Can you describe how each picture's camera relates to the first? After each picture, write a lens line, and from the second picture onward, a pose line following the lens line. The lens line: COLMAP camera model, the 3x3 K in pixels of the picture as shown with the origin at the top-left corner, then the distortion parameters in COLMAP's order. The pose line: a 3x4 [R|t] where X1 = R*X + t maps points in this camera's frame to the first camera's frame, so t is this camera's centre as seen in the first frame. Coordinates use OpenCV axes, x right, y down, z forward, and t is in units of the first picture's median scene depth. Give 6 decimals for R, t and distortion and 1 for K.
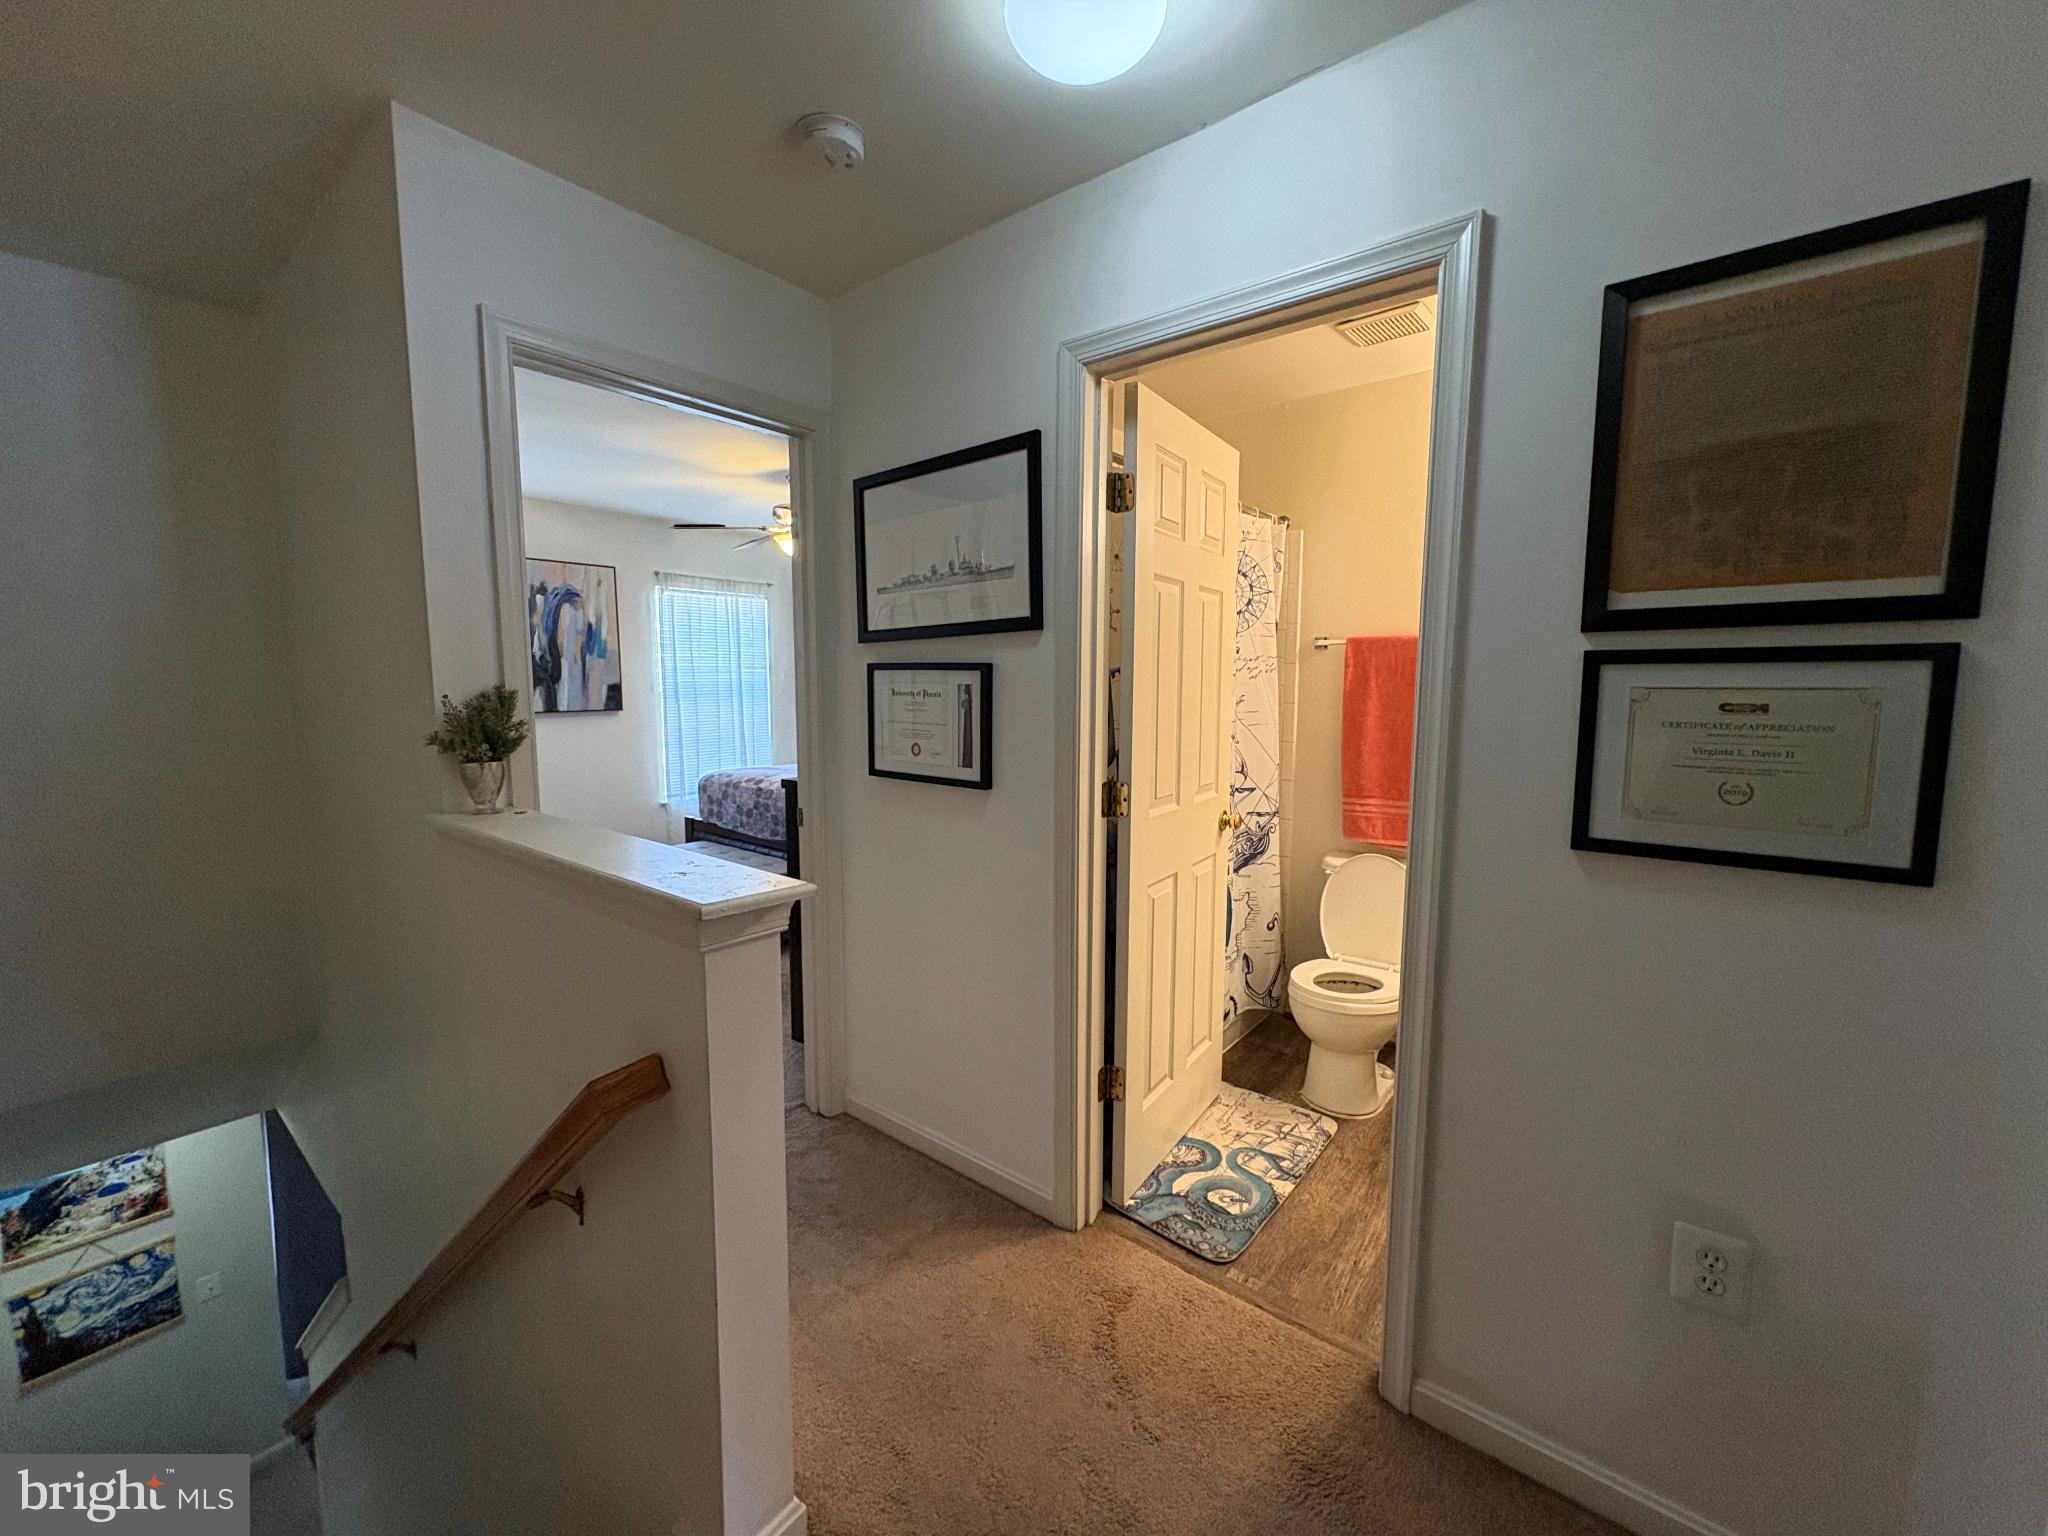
lens RADIAL K [[816.8, 0, 1024.0], [0, 816.8, 768.0], [0, 0, 1]] dist [0.001069, -0.000097]
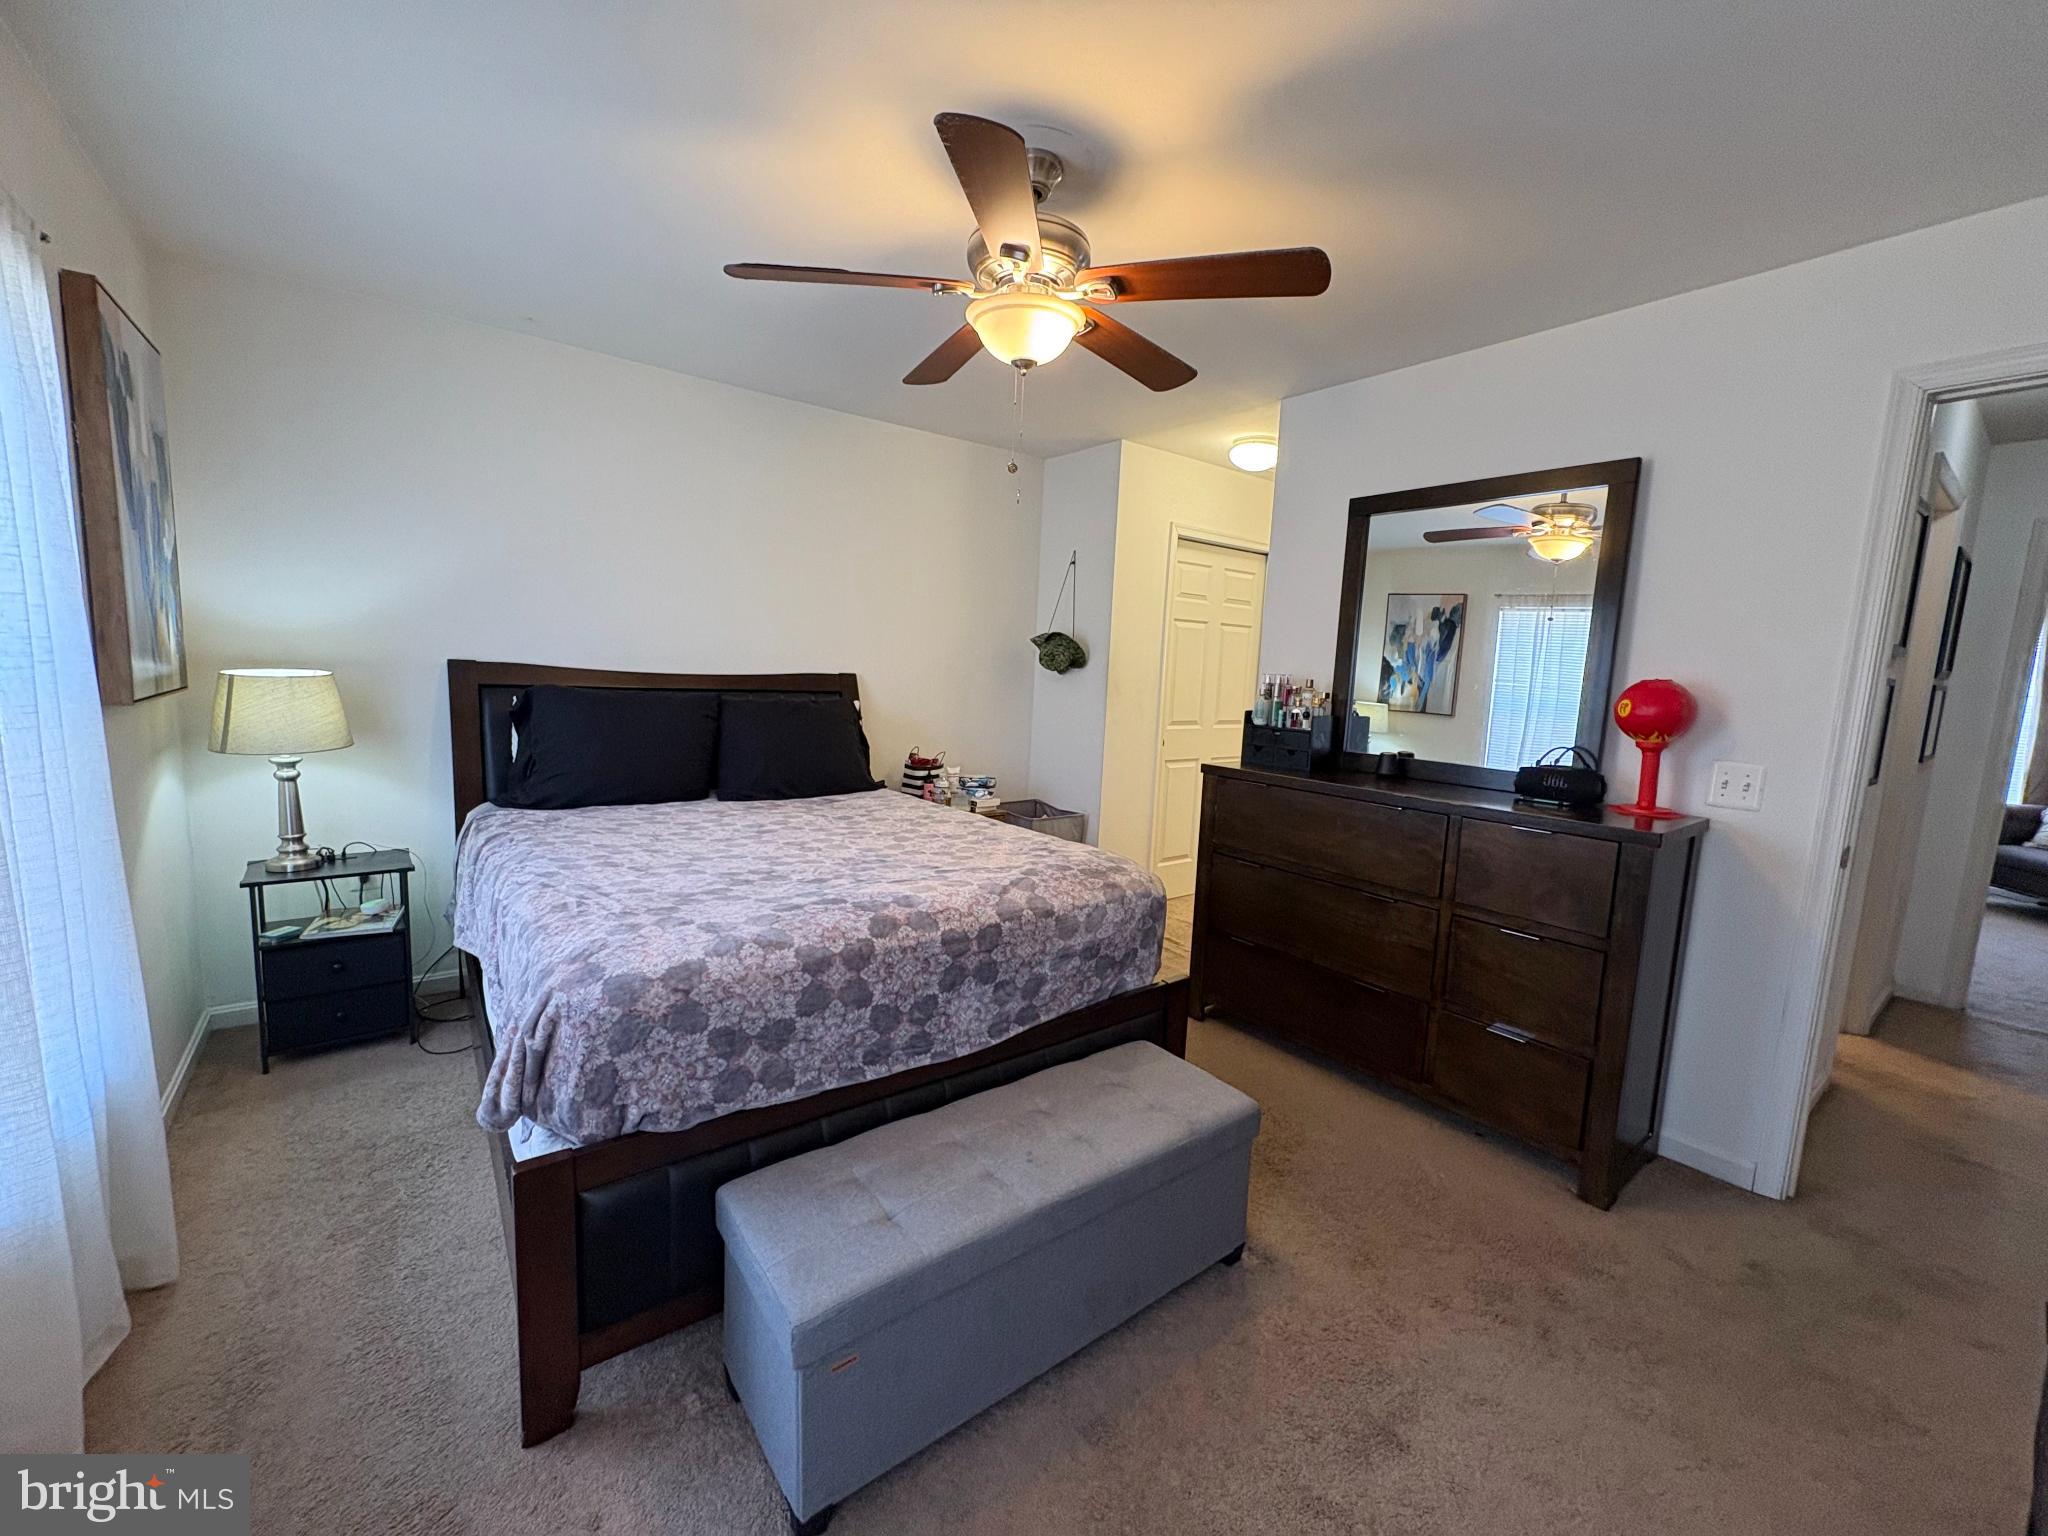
lens RADIAL K [[816.8, 0, 1024.0], [0, 816.8, 768.0], [0, 0, 1]] dist [0.001069, -0.000097]
pose [[0.237765, -0.117894, 0.964142, -0.612655], [0.064073, 0.992348, 0.105542, -0.082432], [-0.969207, 0.036681, 0.243499, 0.788434]]
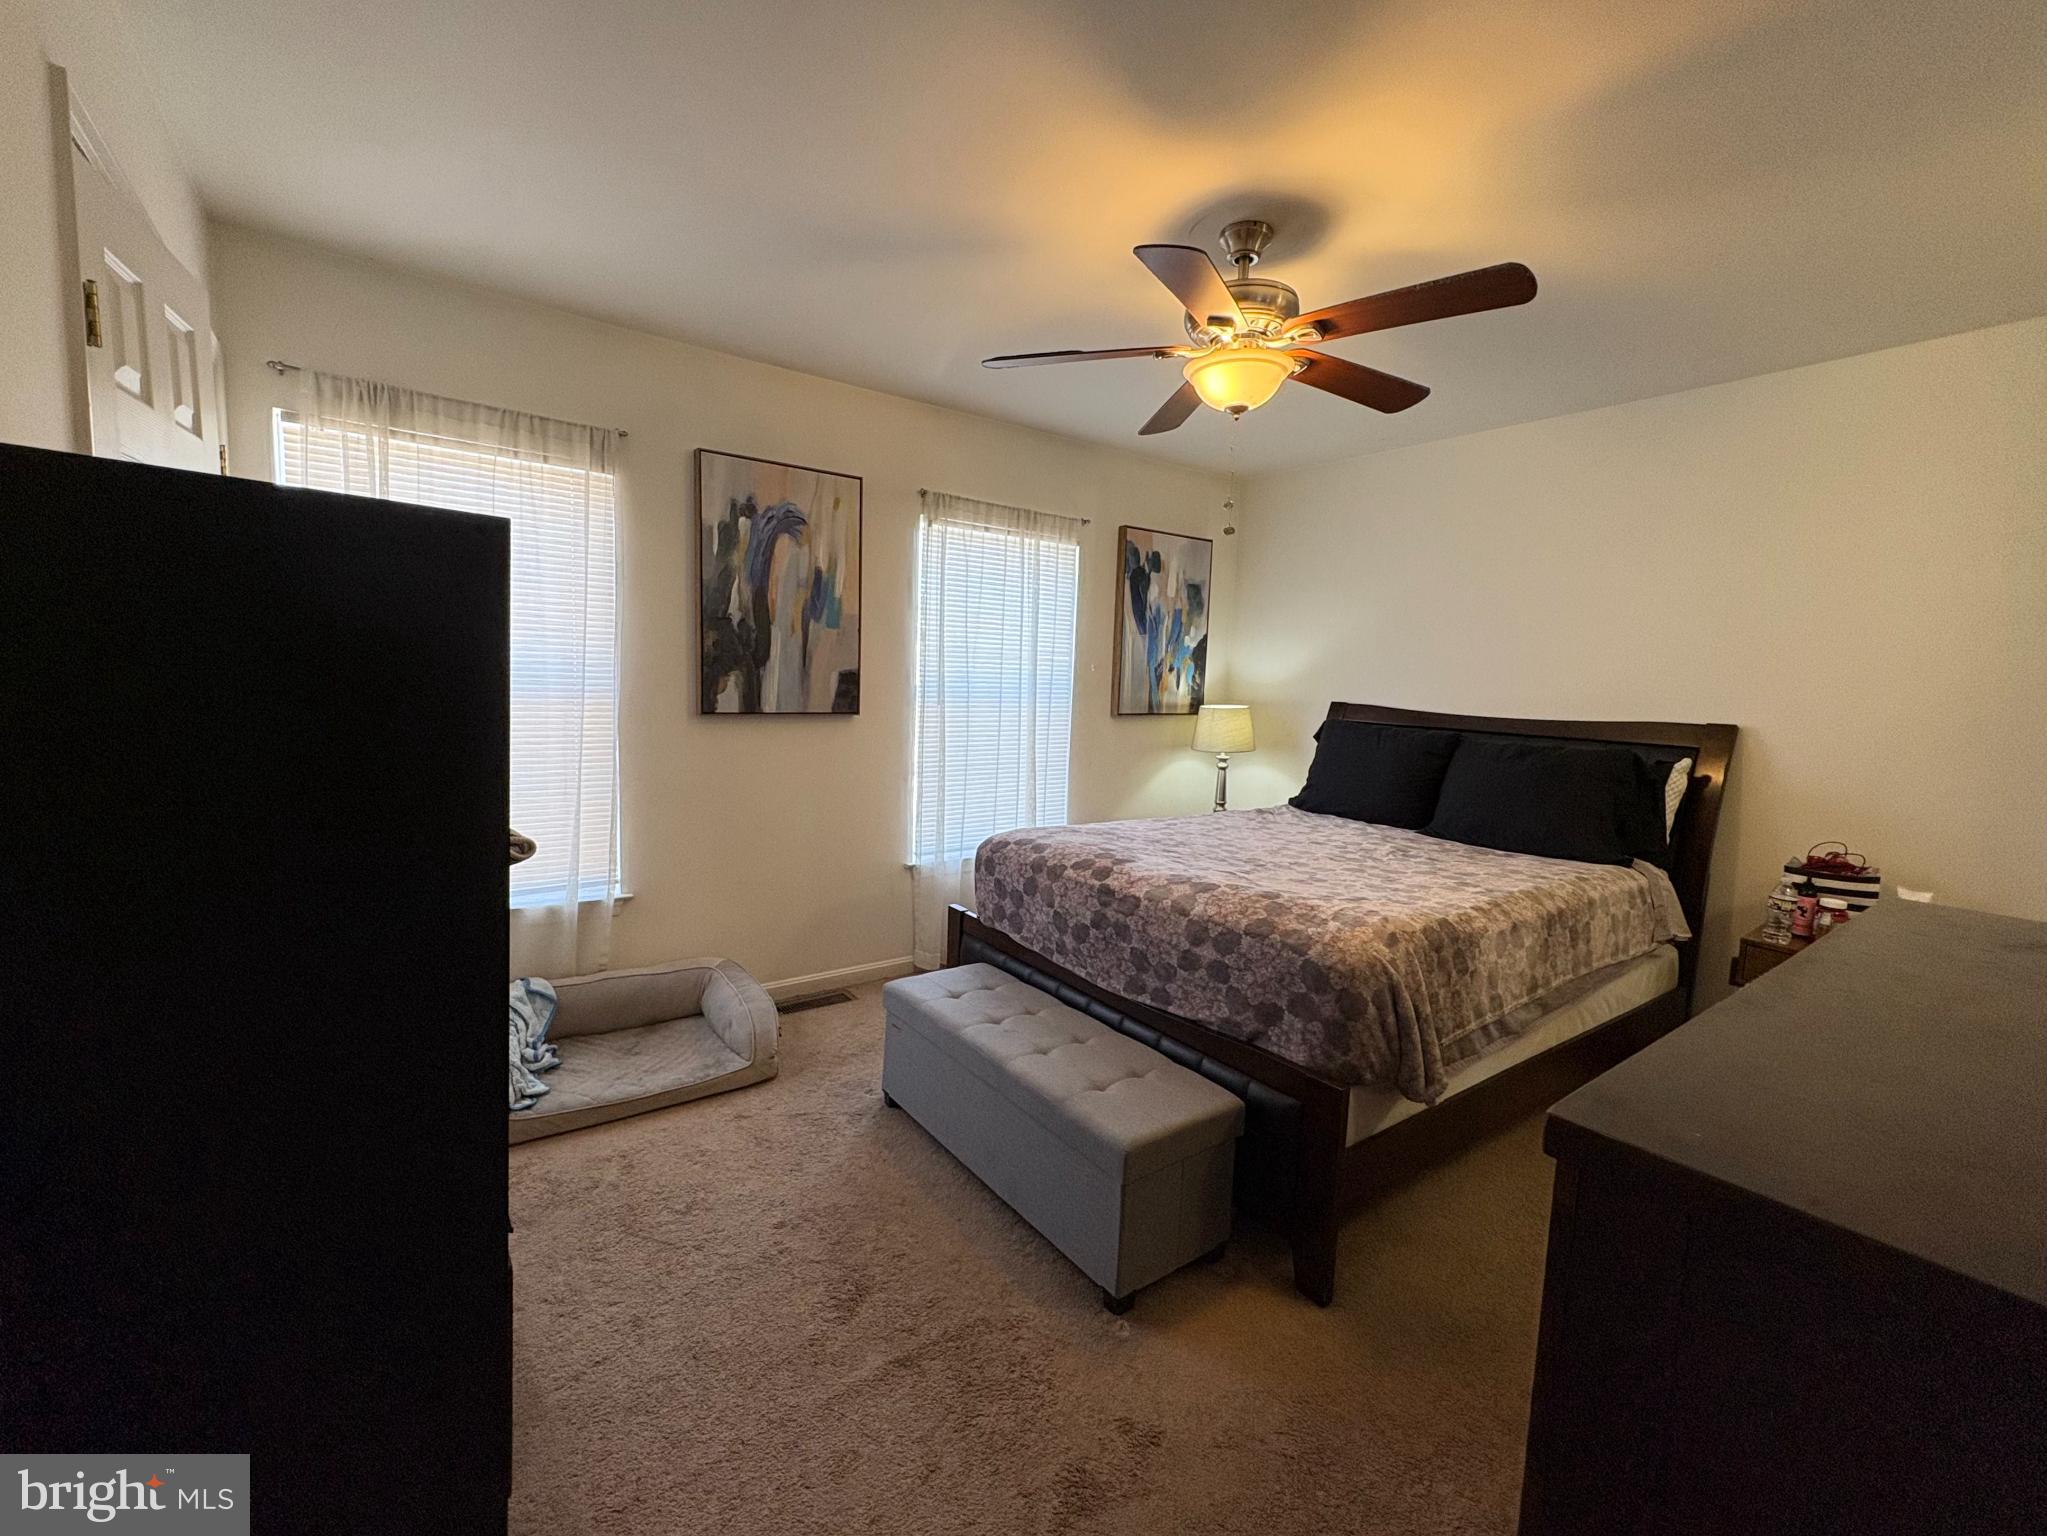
lens RADIAL K [[816.4, 0, 1023.5], [0, 816.4, 768.0], [0, 0, 1]] dist [0.001069, -0.000097]
pose [[0.969258, 0.060127, -0.238587, -0.235052], [-0.060925, 0.998134, 0.004036, -0.042665], [0.238385, 0.010624, 0.971113, 0.458108]]
